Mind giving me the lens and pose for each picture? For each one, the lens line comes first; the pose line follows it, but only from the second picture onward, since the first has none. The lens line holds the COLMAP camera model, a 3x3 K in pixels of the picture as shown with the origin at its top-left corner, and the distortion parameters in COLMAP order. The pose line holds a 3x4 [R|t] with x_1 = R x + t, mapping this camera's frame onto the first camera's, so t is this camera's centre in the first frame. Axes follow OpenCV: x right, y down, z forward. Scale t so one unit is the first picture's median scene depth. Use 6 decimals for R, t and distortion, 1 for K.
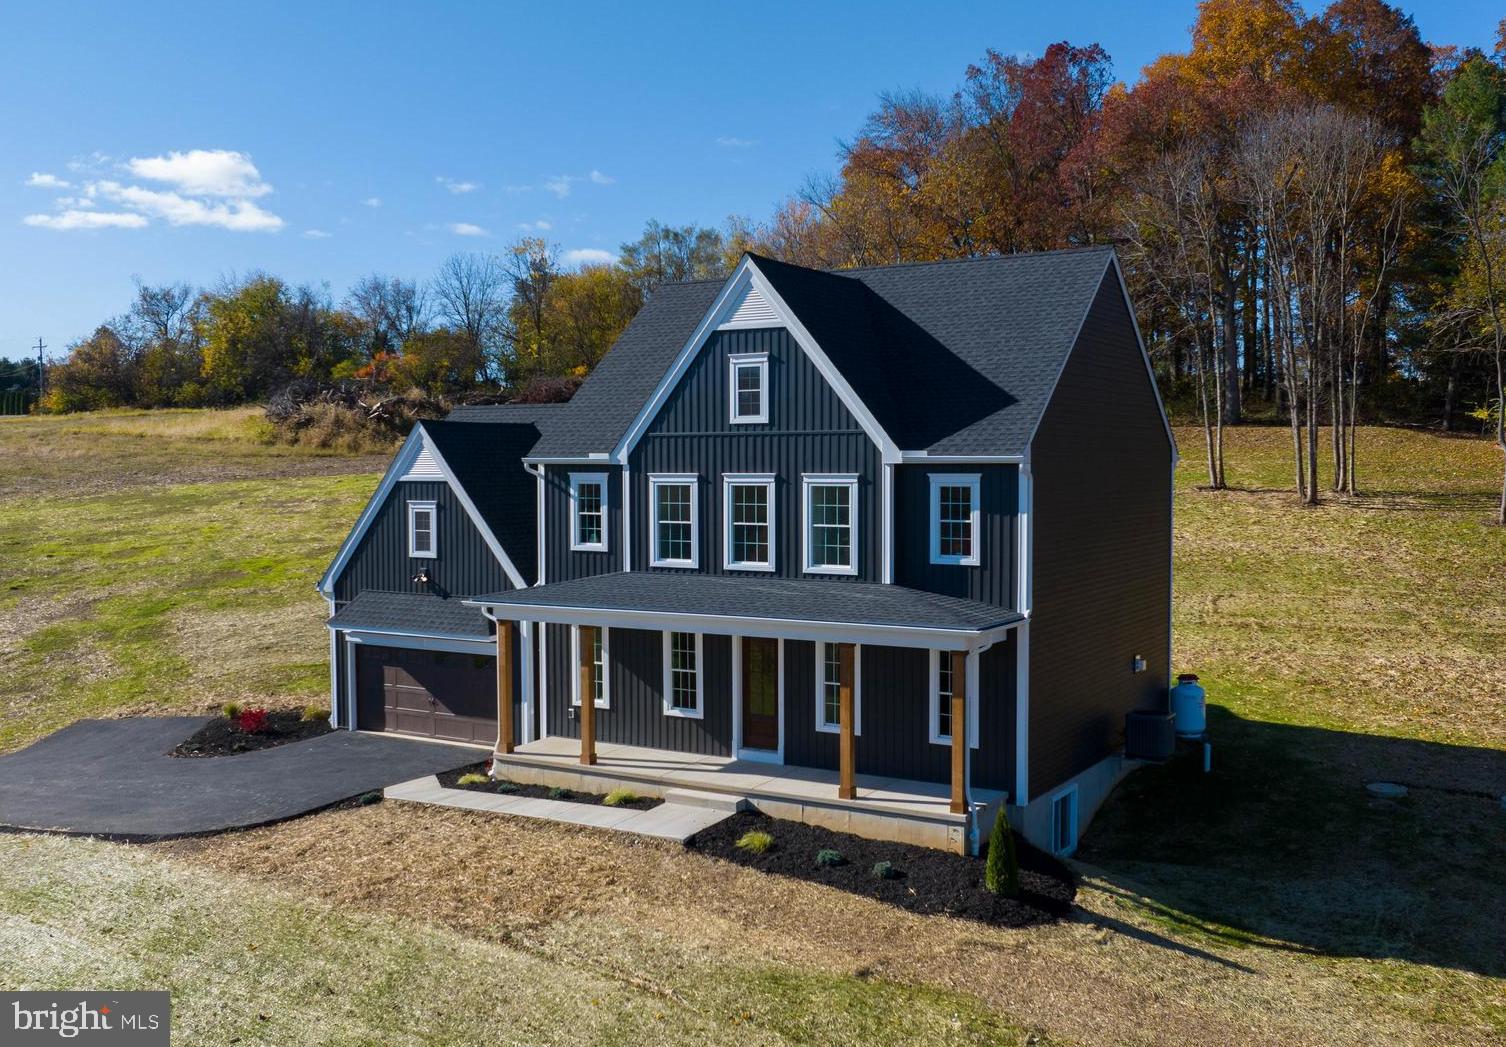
lens RADIAL K [[1490.4, 0, 753.0], [0, 1490.4, 523.5], [0, 0, 1]] dist [0.016822, -0.128937]
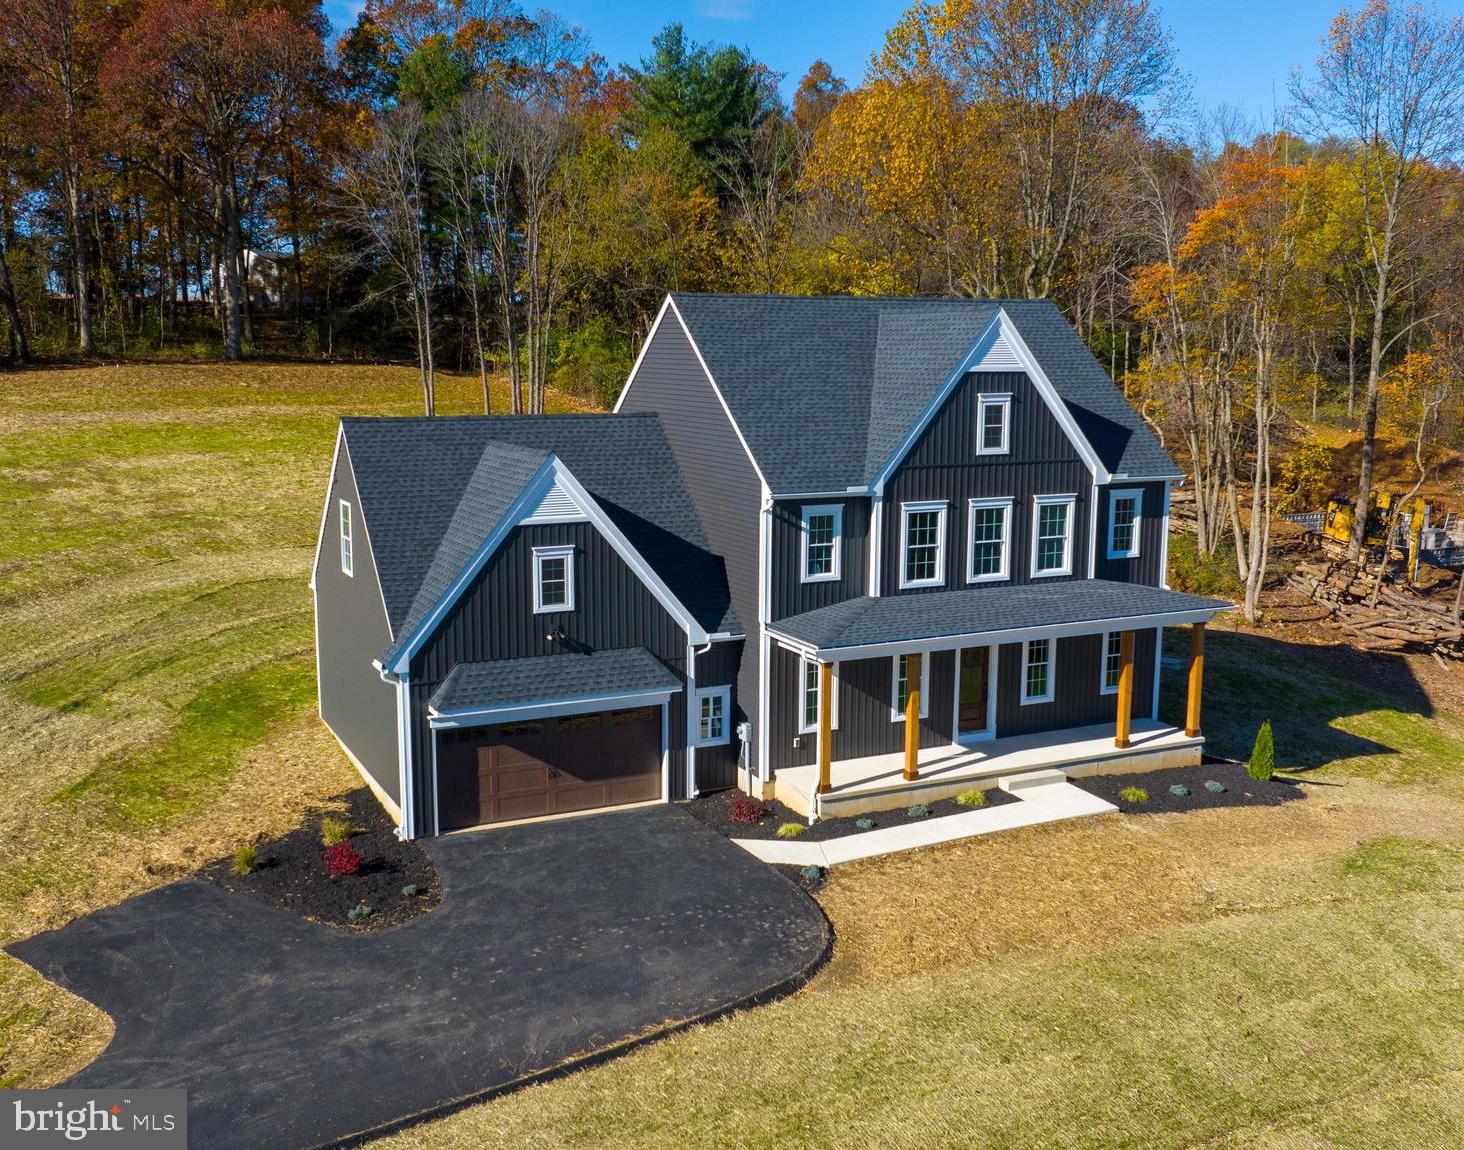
lens RADIAL K [[1480.6, 0, 732.0], [0, 1480.6, 575.0], [0, 0, 1]] dist [-0.006503, -0.023123]
pose [[0.523160, -0.128018, 0.842564, -1.068254], [0.029248, 0.990768, 0.132376, -0.130619], [-0.851732, -0.044611, 0.522075, 0.568106]]
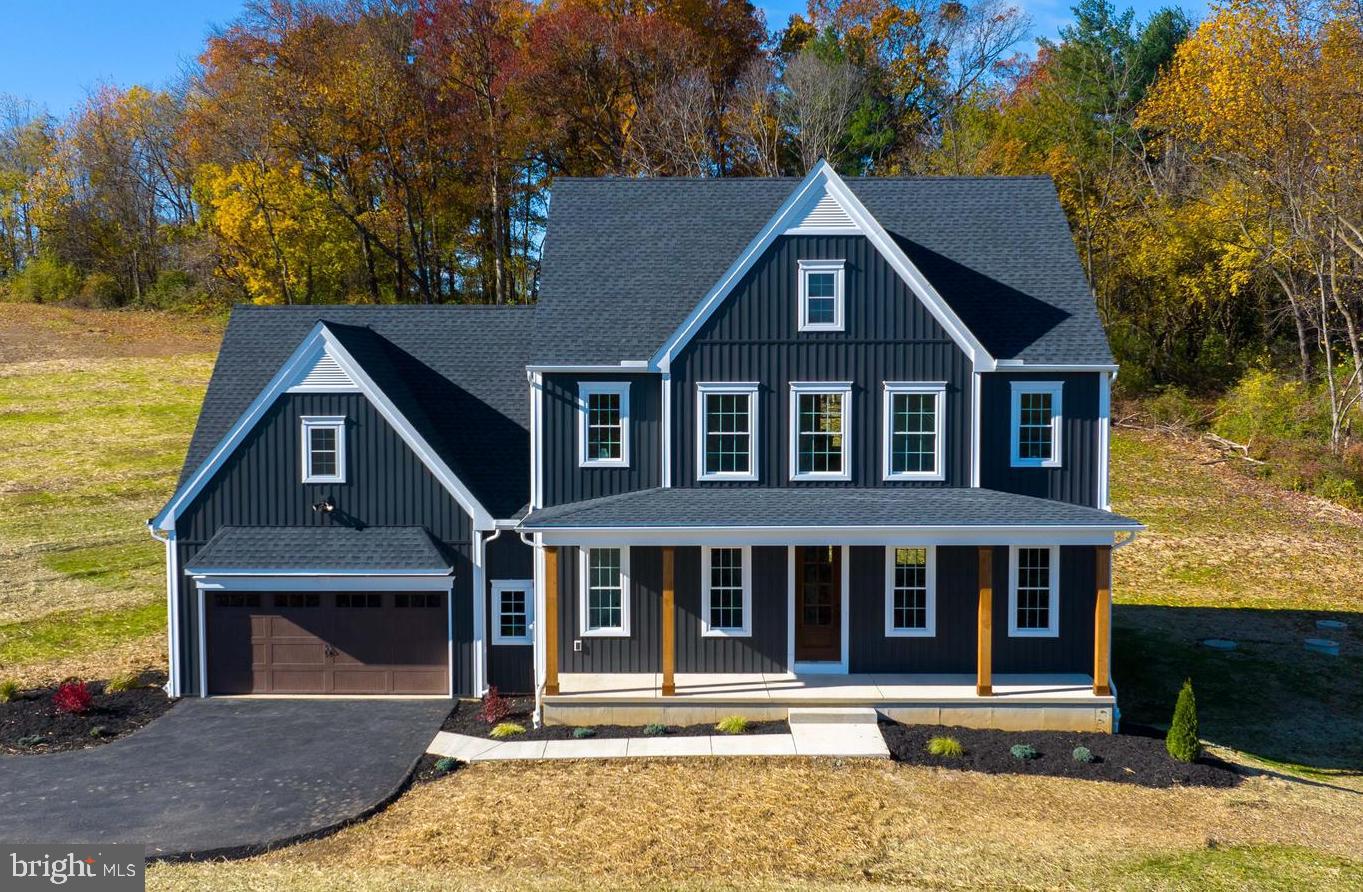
lens RADIAL K [[1492.7, 0, 681.5], [0, 1492.7, 446.0], [0, 0, 1]] dist [-0.002297, -0.047172]
pose [[0.856466, -0.024397, 0.515627, -0.586570], [0.020896, 0.999702, 0.012592, -0.005541], [-0.515781, -0.000010, 0.856721, 0.201925]]
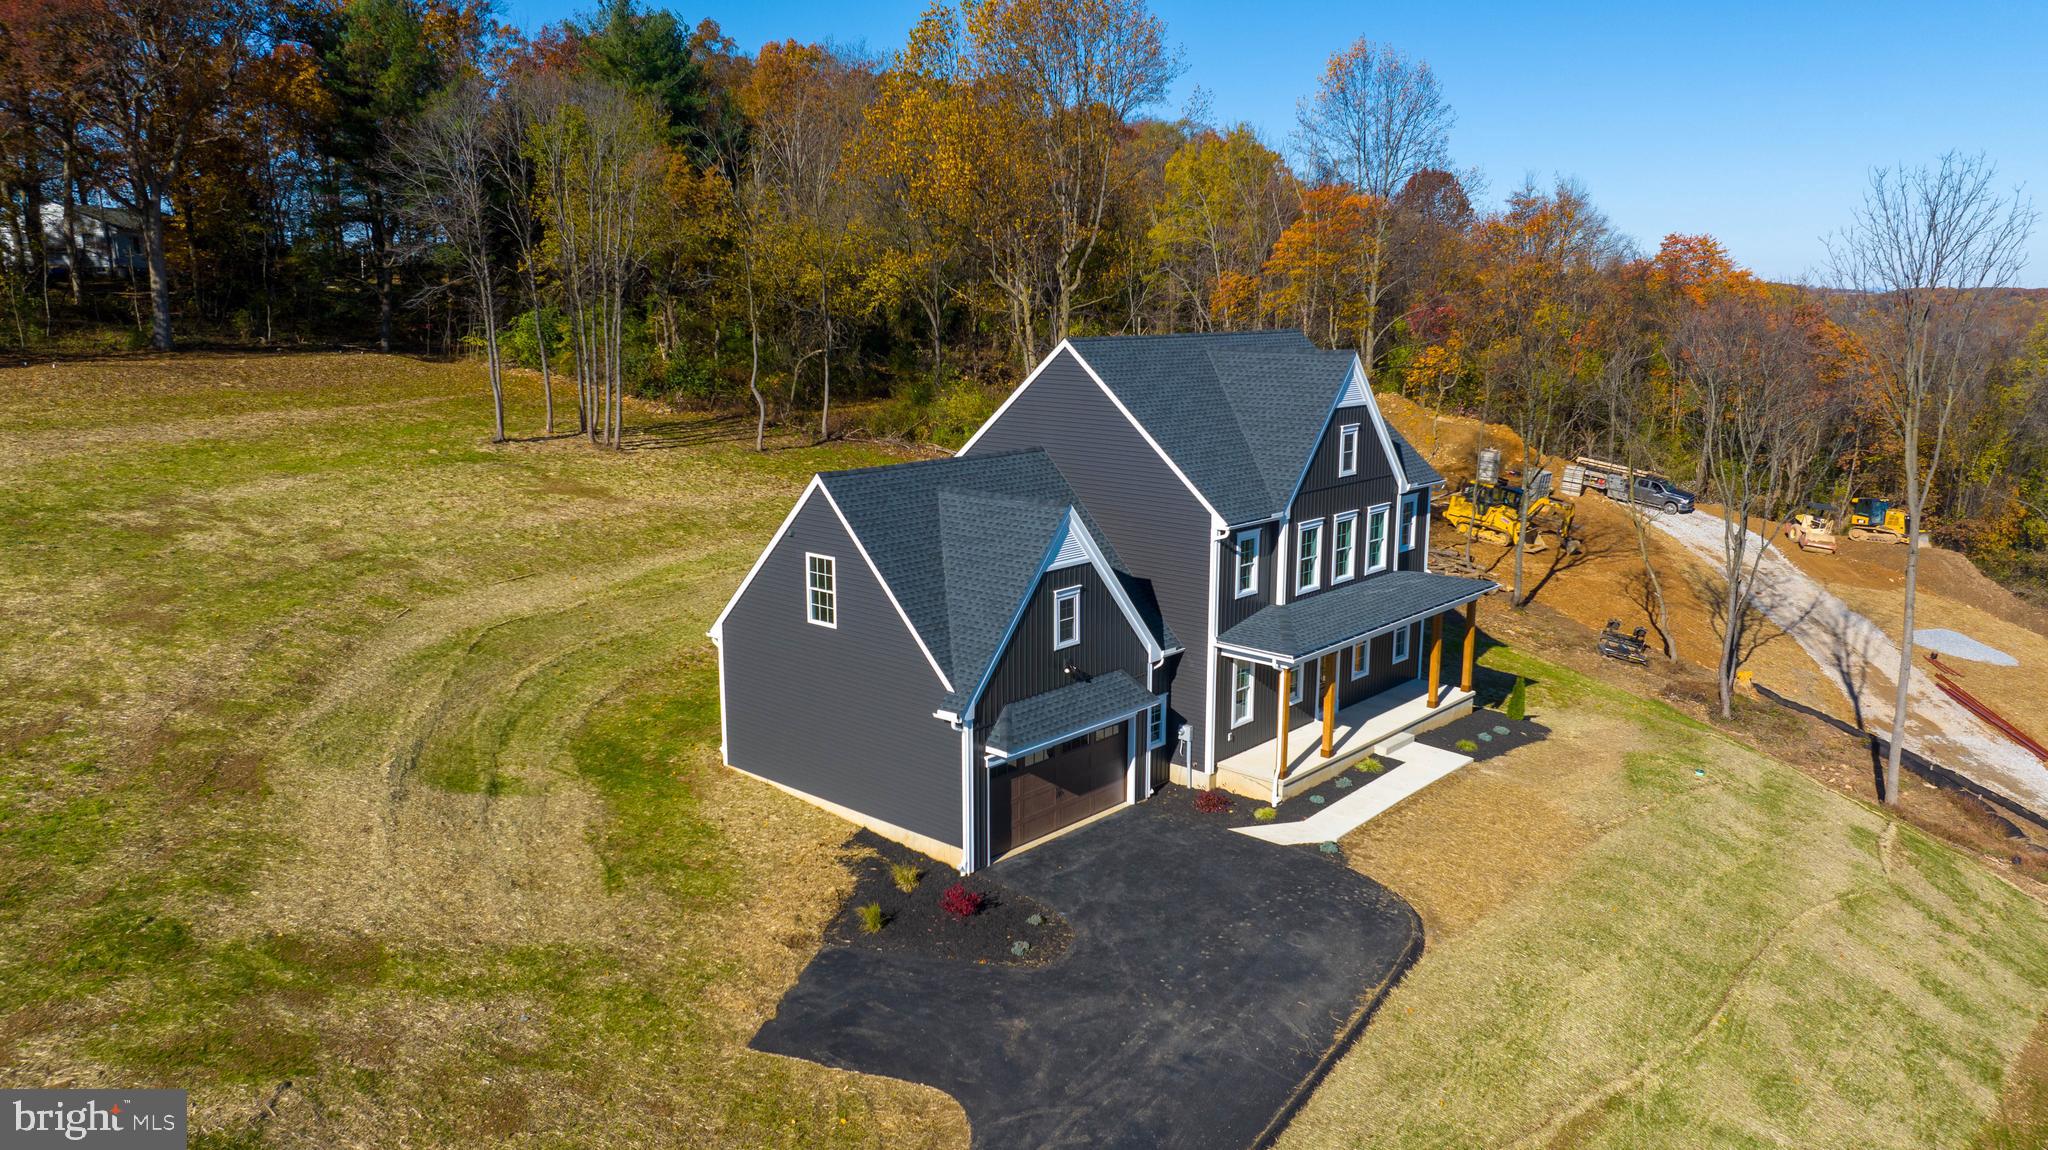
lens RADIAL K [[1458.6, 0, 1095.9], [0, 1458.6, 578.8], [0, 0, 1]] dist [-0.005368, -0.003472]
pose [[0.134478, -0.193452, 0.971850, -1.331835], [0.031703, 0.981096, 0.190906, -0.233996], [-0.990409, 0.005138, 0.138069, 1.035588]]
